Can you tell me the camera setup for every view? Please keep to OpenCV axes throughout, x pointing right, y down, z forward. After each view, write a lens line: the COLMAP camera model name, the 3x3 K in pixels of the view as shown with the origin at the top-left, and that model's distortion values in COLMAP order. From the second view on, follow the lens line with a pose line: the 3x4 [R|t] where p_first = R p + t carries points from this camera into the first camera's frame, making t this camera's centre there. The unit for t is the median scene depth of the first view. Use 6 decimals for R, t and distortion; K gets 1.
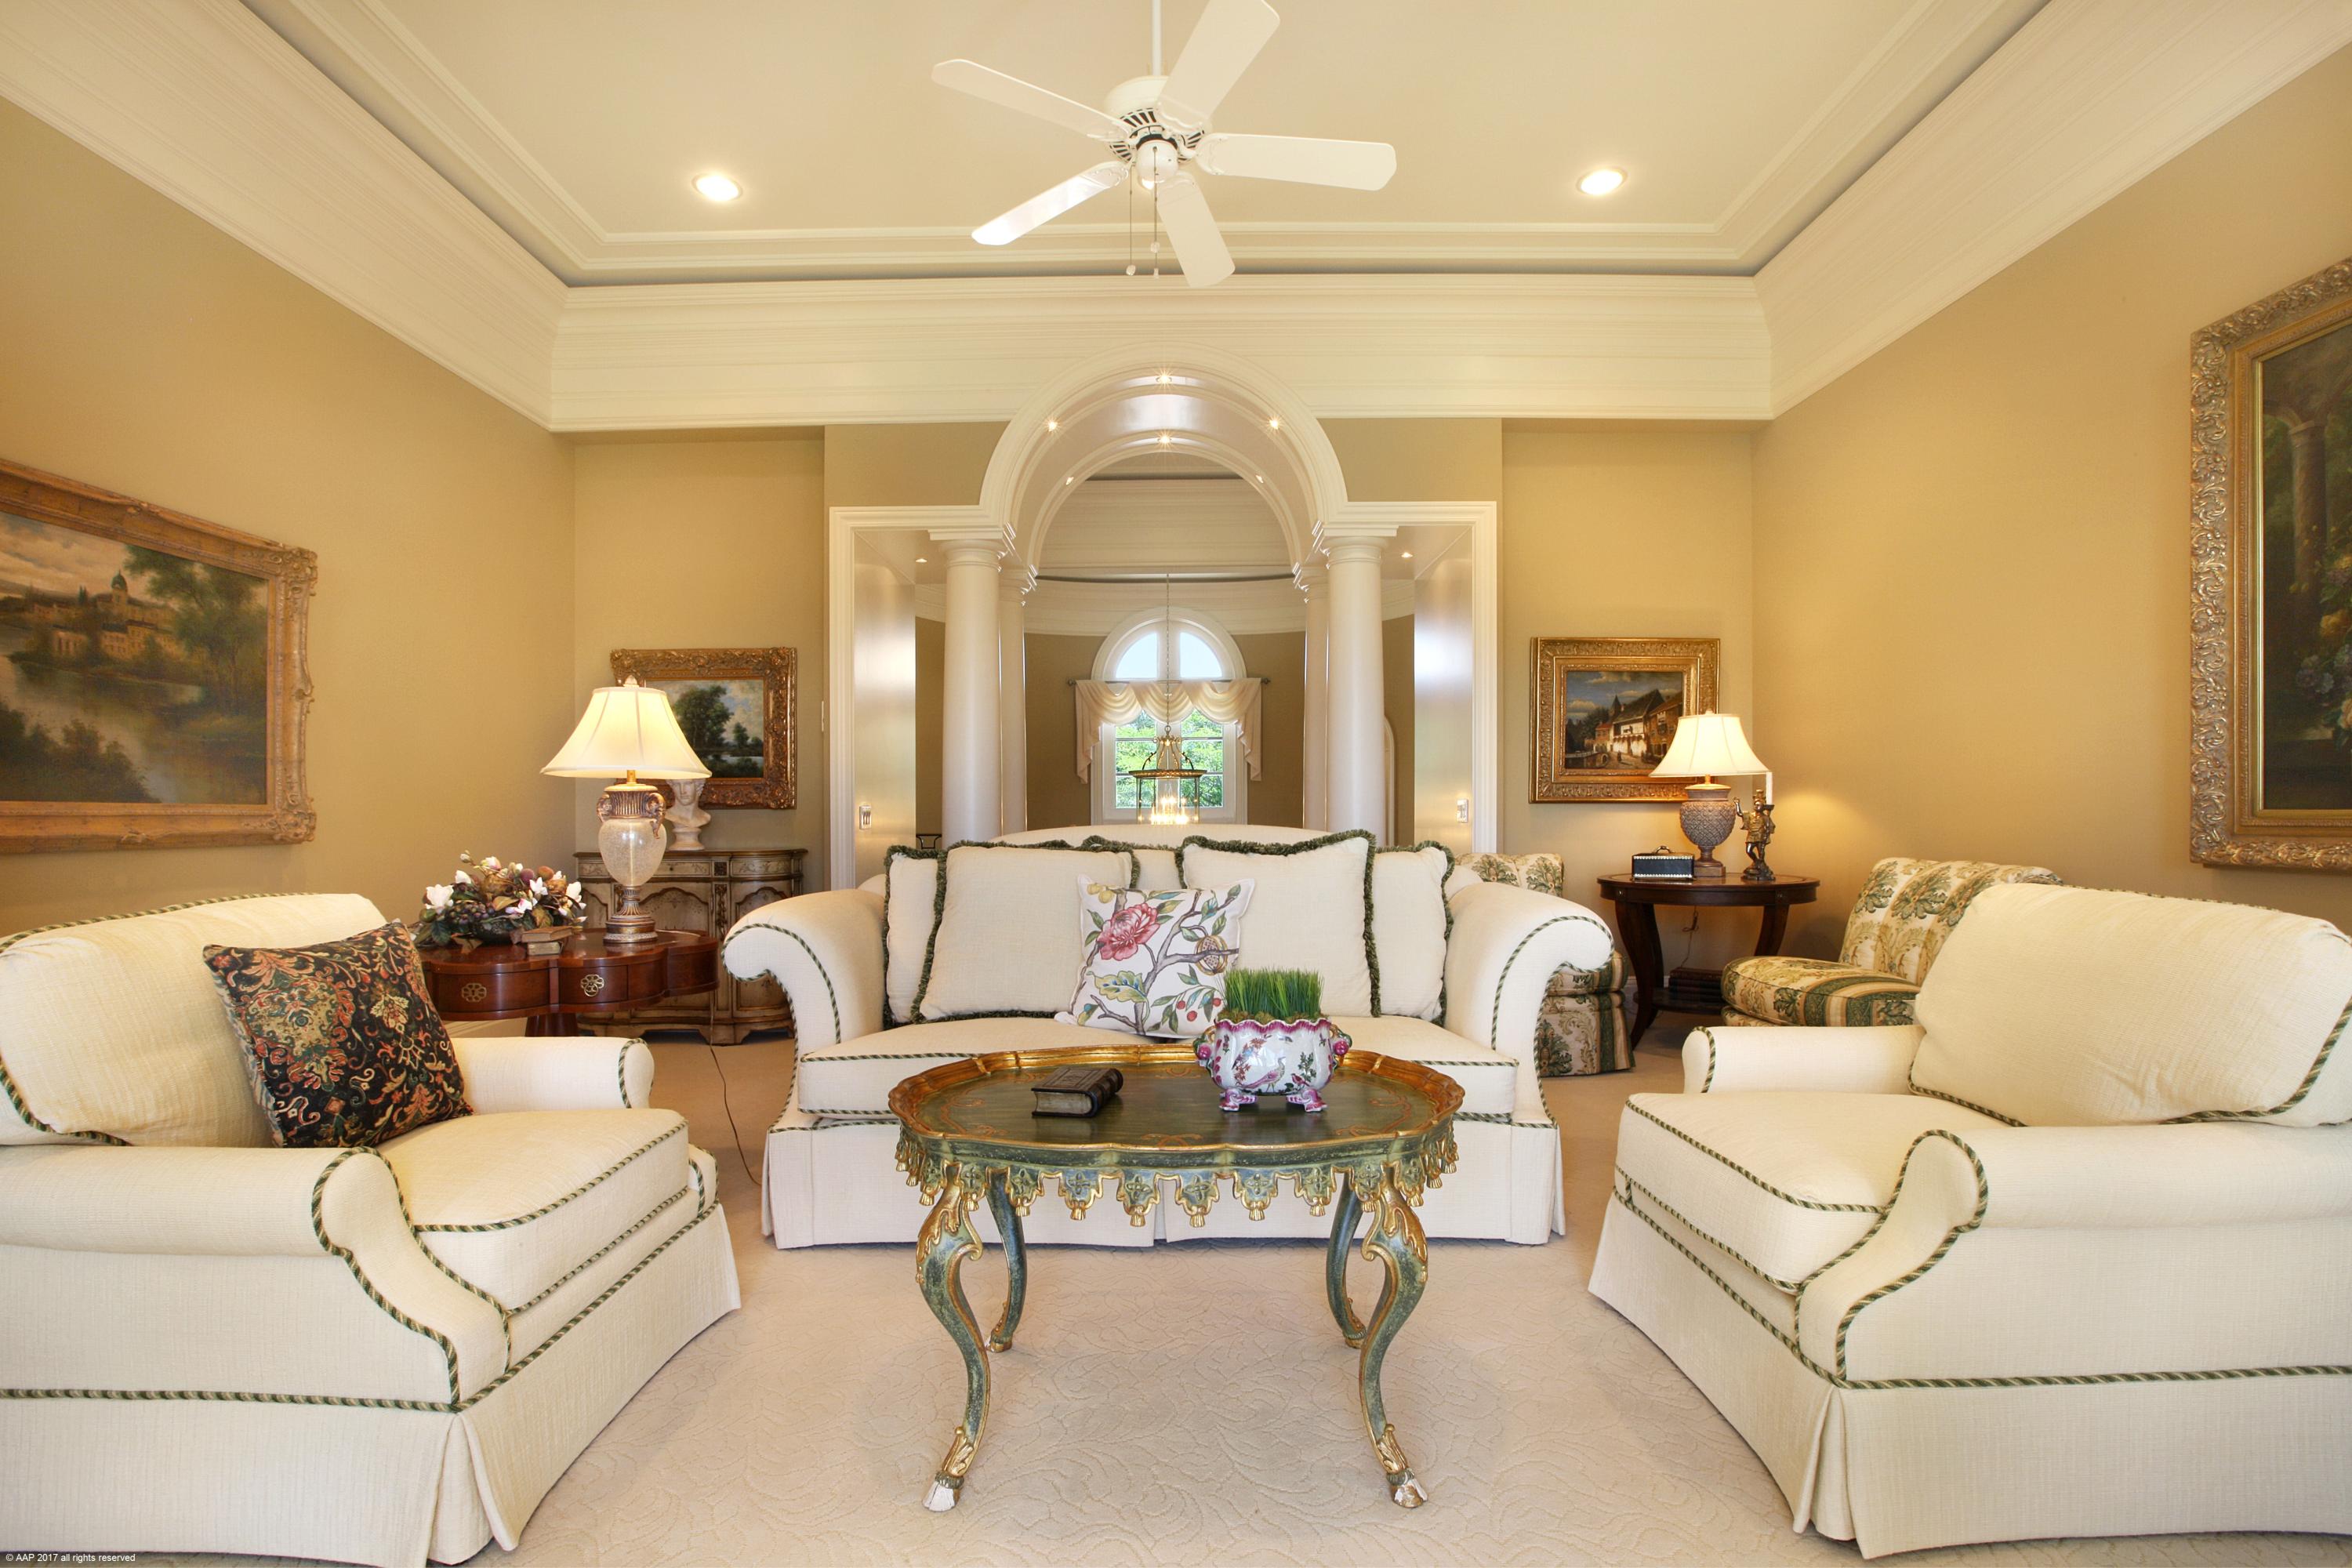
lens RADIAL K [[1095.9, 0, 1173.4], [0, 1095.9, 824.1], [0, 0, 1]] dist [-0.032267, 0.000138]
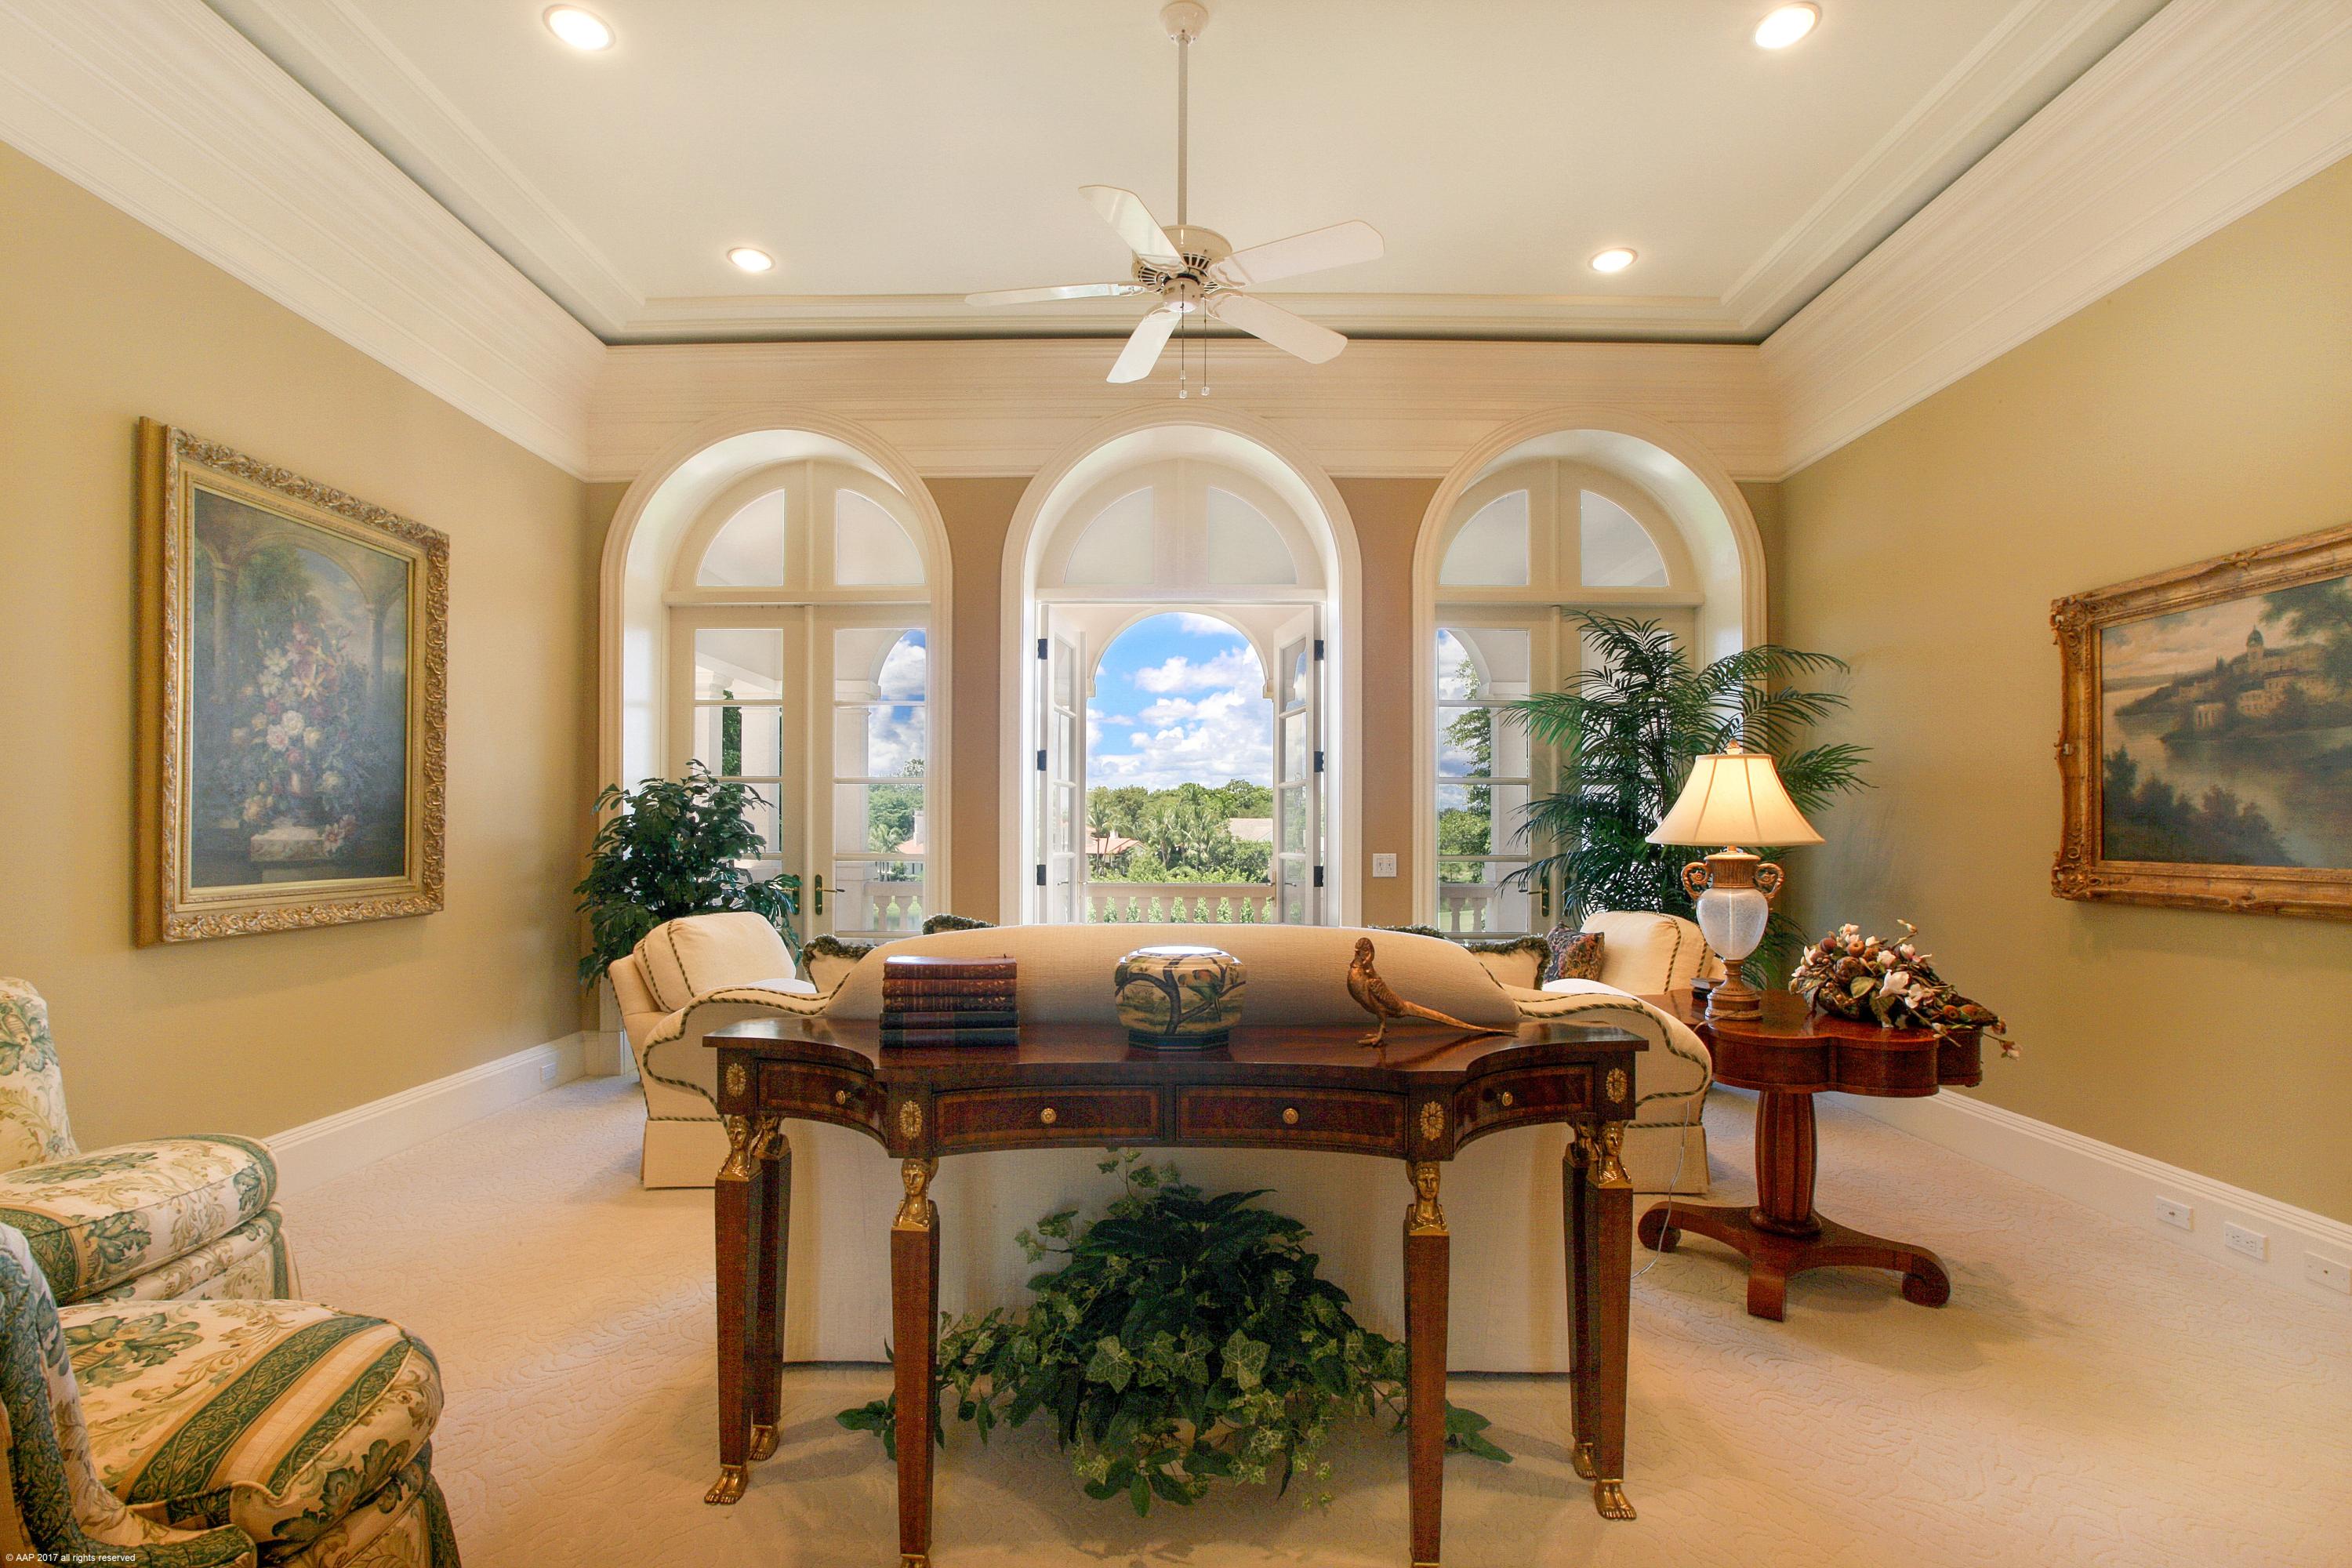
lens RADIAL K [[1095.9, 0, 1173.4], [0, 1095.9, 824.1], [0, 0, 1]] dist [-0.032267, 0.000138]
pose [[-0.999959, 0.009033, -0.000844, -0.002305], [0.009031, 0.999954, 0.003085, -0.070025], [0.000872, 0.003077, -0.999995, 1.974757]]
